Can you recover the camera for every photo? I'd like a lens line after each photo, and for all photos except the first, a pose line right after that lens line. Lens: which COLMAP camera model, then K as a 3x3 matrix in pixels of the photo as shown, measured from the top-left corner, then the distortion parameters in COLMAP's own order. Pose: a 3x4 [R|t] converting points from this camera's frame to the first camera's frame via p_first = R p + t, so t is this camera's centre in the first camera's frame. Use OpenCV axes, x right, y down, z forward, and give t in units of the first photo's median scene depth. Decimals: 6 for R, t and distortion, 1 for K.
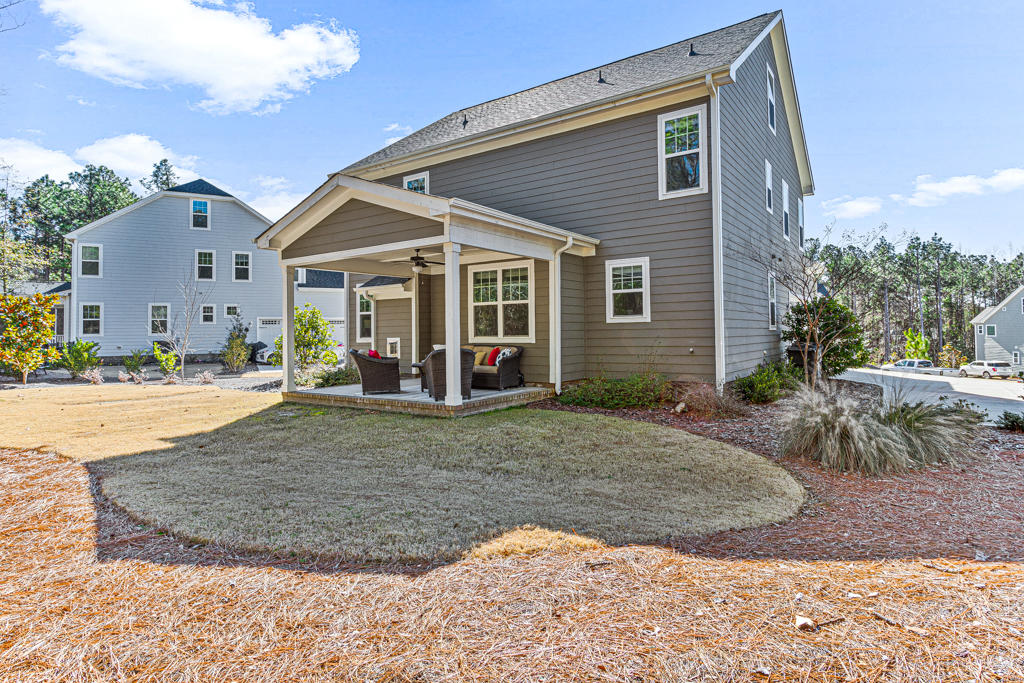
lens RADIAL K [[533.5, 0, 511.2], [0, 533.5, 311.6], [0, 0, 1]] dist [0.002189, 0.000083]
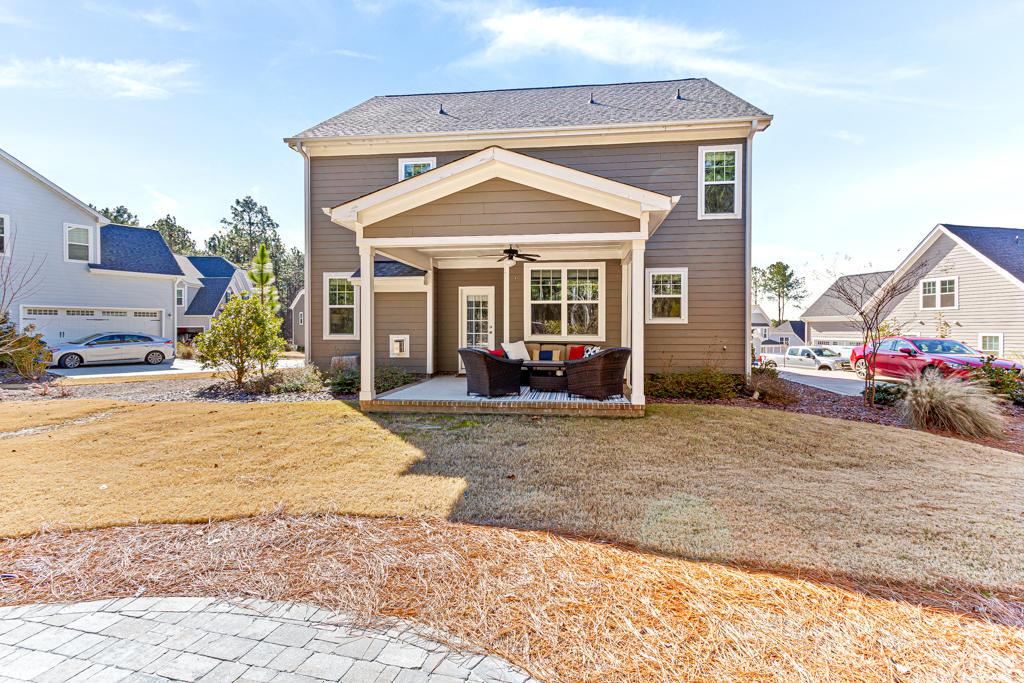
lens RADIAL K [[484.5, 0, 512.1], [0, 484.5, 319.8], [0, 0, 1]] dist [0.025298, 0.000701]
pose [[0.887118, 0.023485, 0.460944, -0.559732], [-0.030901, 0.999486, 0.008546, 0.013501], [-0.460507, -0.021824, 0.887388, 0.233409]]
